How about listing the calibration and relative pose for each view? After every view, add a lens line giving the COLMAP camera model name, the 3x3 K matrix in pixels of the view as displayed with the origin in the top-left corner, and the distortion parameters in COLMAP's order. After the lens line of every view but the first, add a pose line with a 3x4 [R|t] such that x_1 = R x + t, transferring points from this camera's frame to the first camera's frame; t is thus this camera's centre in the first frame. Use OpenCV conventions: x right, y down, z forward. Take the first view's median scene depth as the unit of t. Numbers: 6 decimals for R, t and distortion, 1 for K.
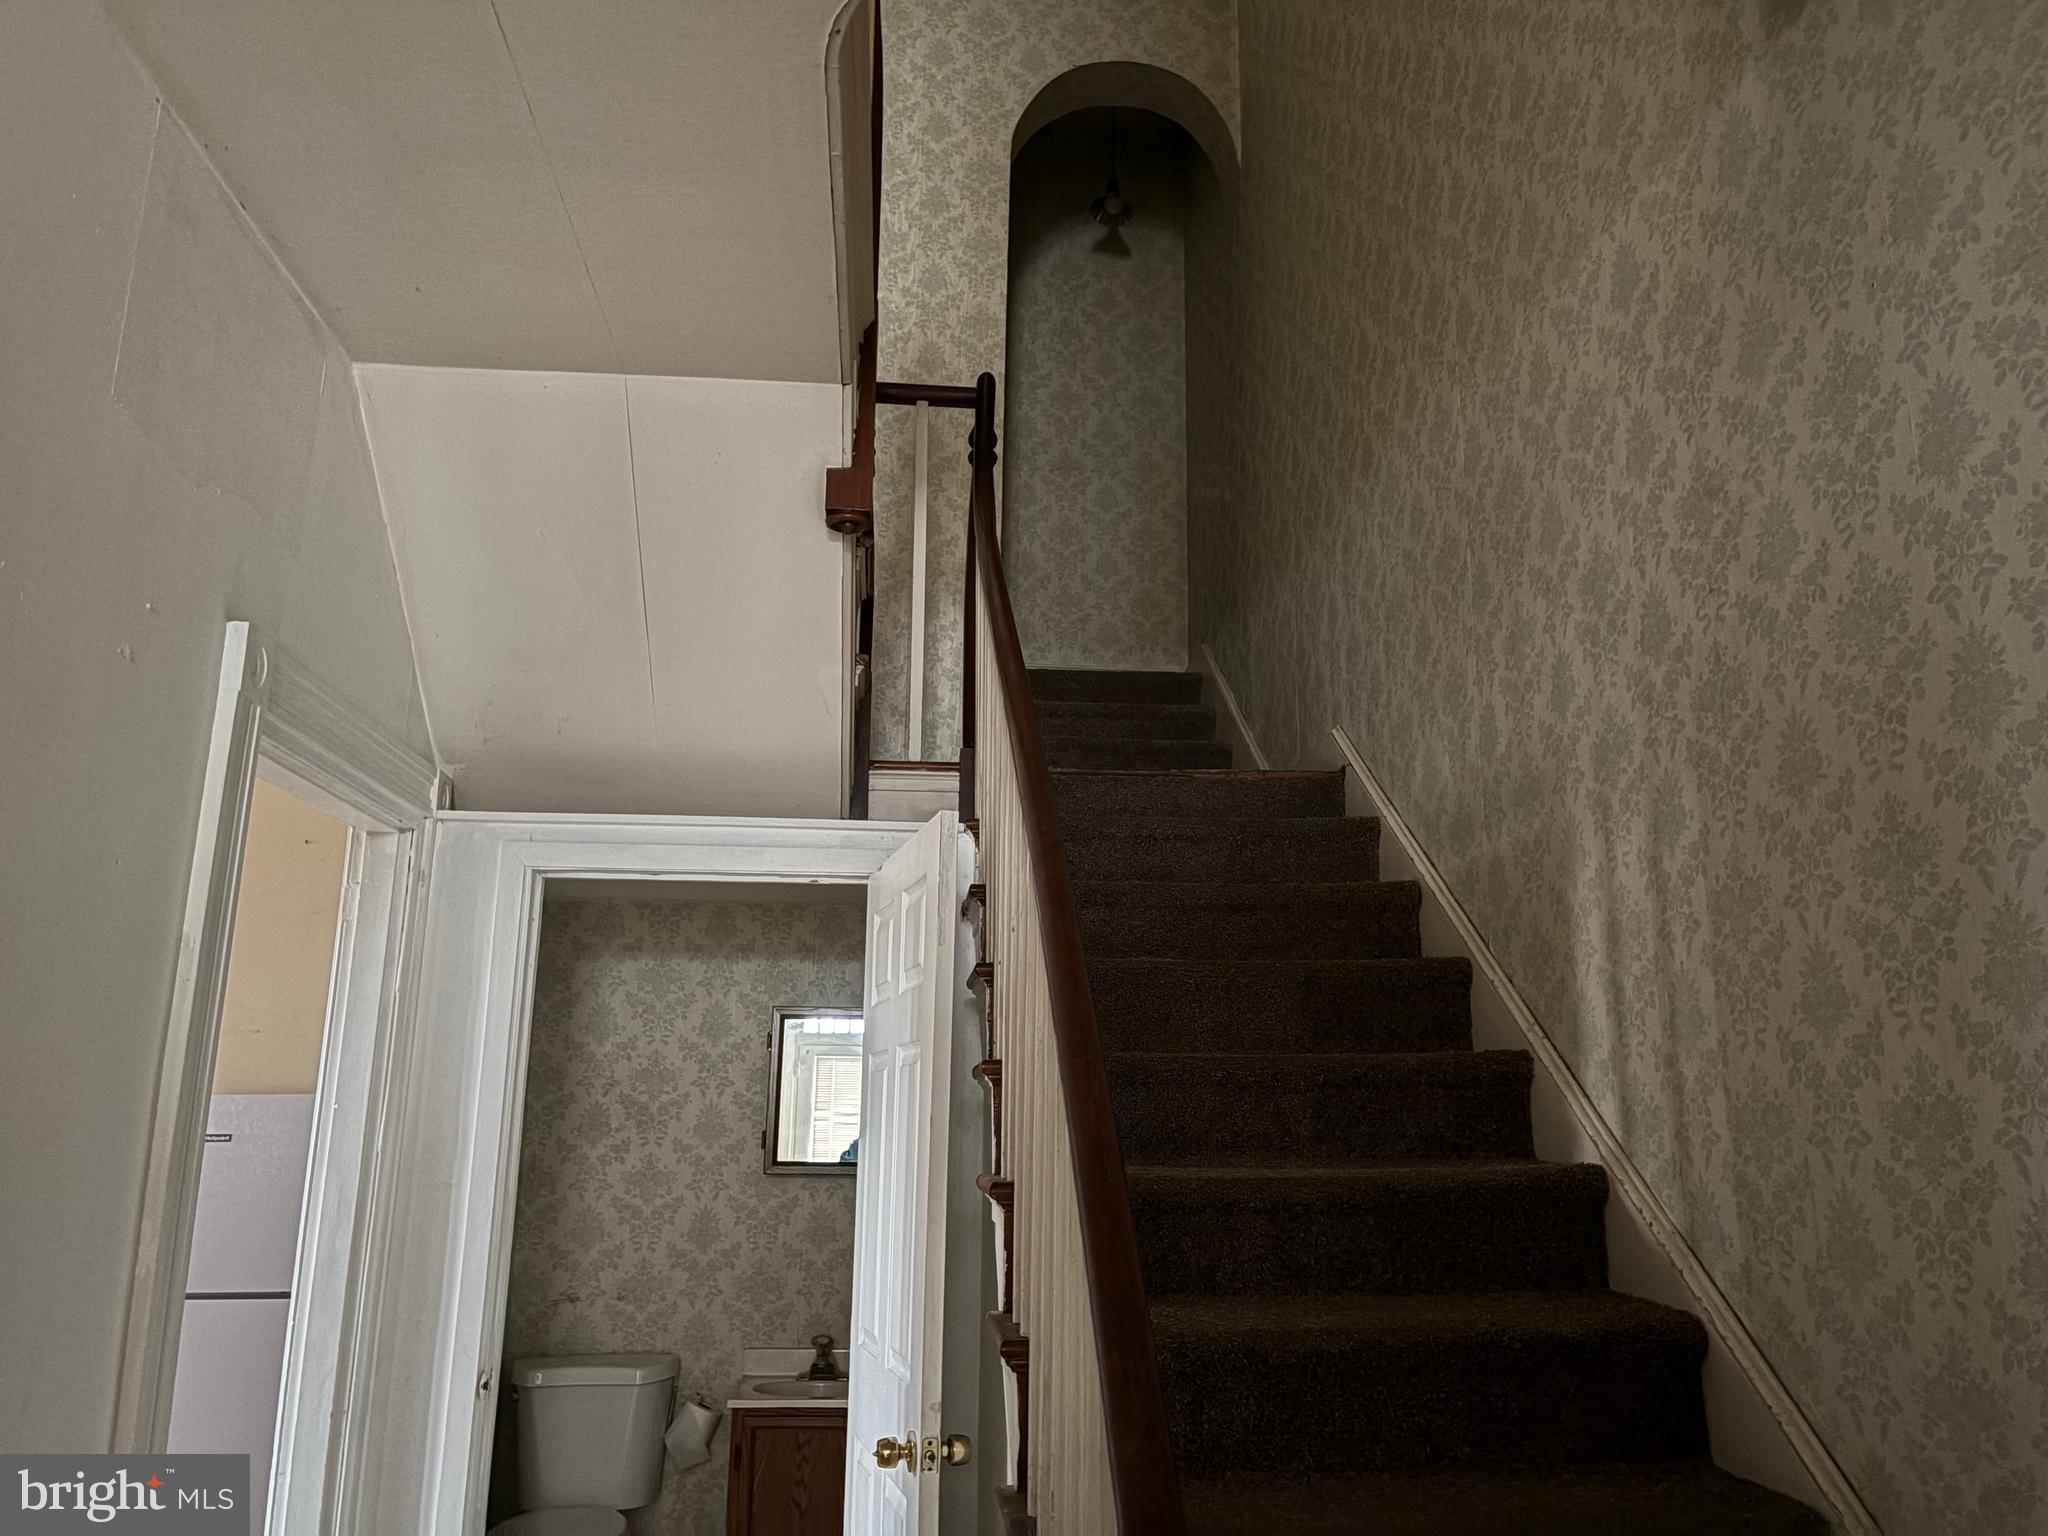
lens RADIAL K [[1551.5, 0, 1027.3], [0, 1551.5, 773.6], [0, 0, 1]] dist [0.031561, -0.031520]
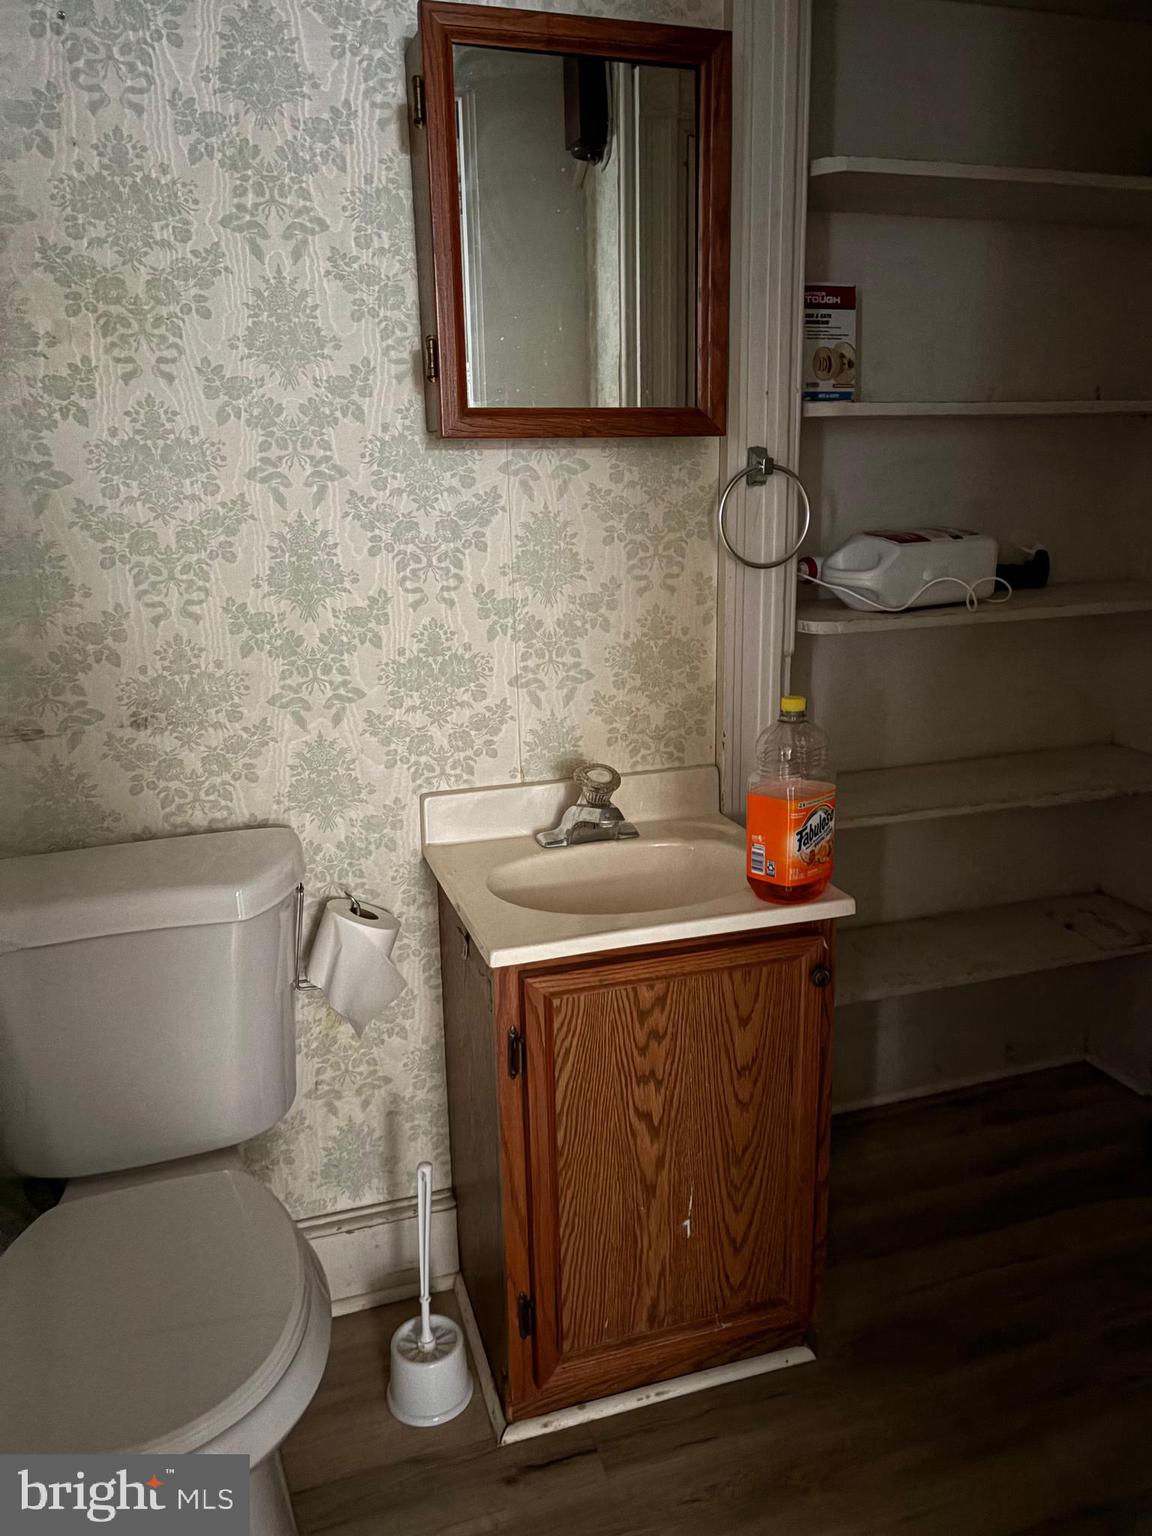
lens RADIAL K [[1163.6, 0, 570.0], [0, 1163.6, 766.7], [0, 0, 1]] dist [0.031561, -0.031520]
pose [[0.968003, -0.090136, 0.234192, -0.216830], [-0.032742, 0.879917, 0.473997, 0.179951], [-0.248794, -0.466499, 0.848811, 0.664415]]
